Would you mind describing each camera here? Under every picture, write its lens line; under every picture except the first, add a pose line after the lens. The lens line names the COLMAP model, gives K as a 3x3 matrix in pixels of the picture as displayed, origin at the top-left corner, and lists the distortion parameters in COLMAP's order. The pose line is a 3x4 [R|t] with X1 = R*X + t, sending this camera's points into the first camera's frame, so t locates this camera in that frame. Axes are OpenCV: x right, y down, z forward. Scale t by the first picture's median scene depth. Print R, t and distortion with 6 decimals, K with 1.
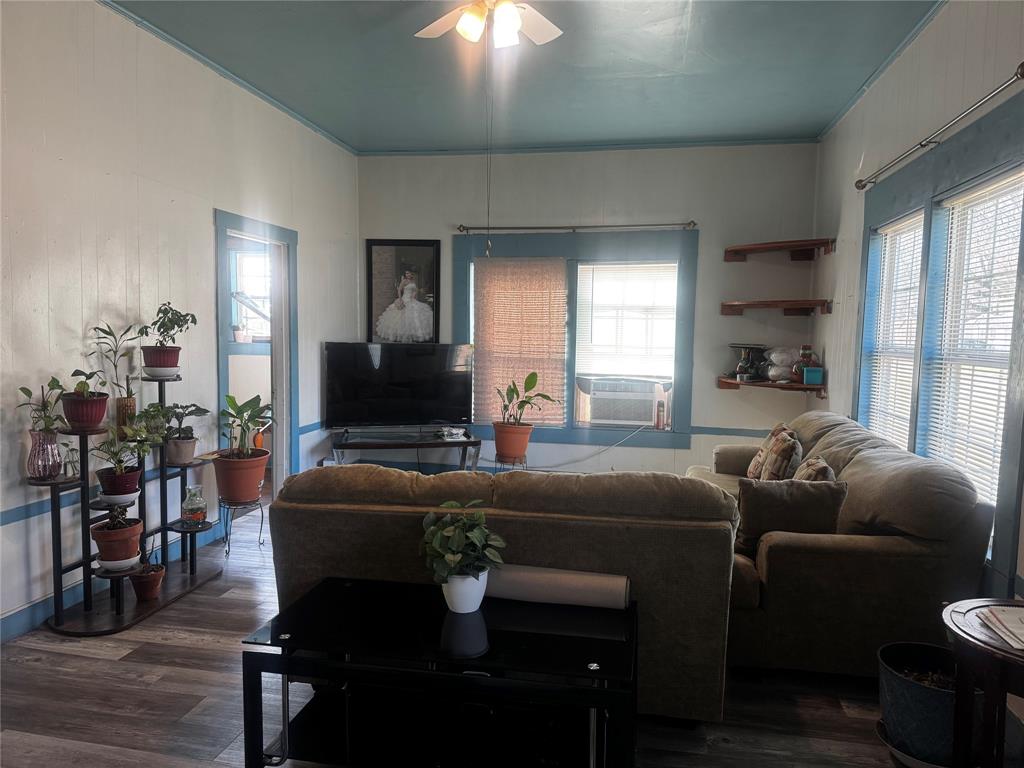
lens RADIAL K [[717.2, 0, 514.4], [0, 717.2, 391.1], [0, 0, 1]] dist [0.076757, -0.086263]
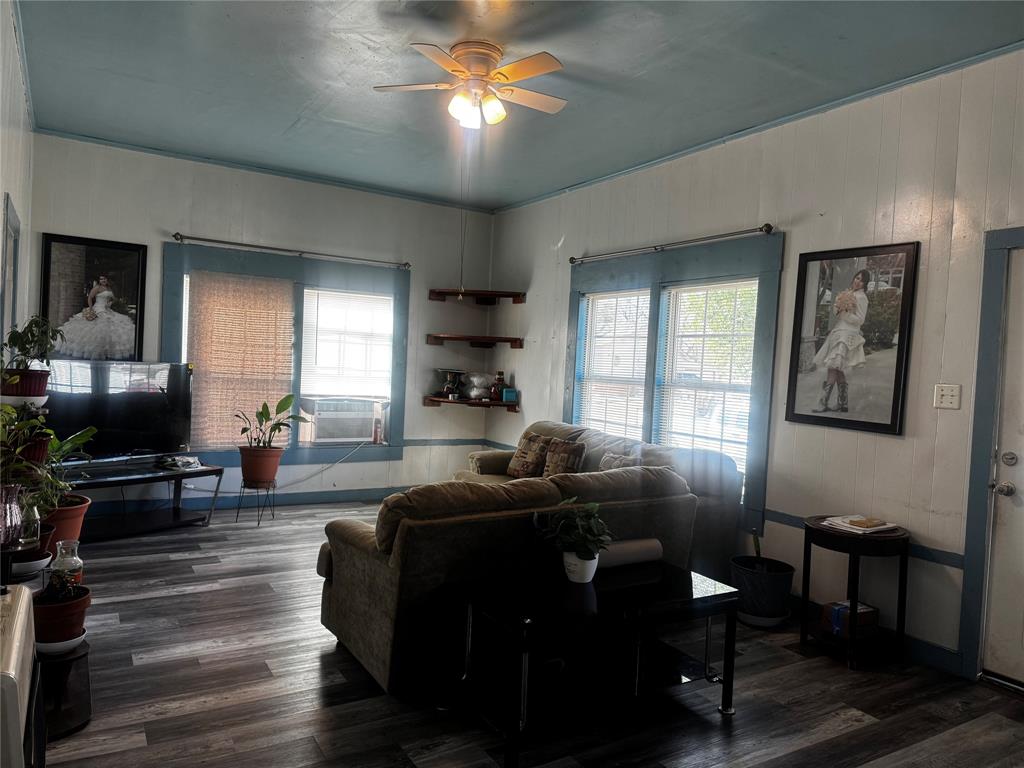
lens RADIAL K [[717.2, 0, 521.6], [0, 717.2, 381.7], [0, 0, 1]] dist [0.076757, -0.086263]
pose [[0.734550, 0.002707, 0.678549, -0.386174], [0.019541, 0.999493, -0.025141, -0.010874], [-0.678273, 0.031727, 0.734124, 0.034749]]
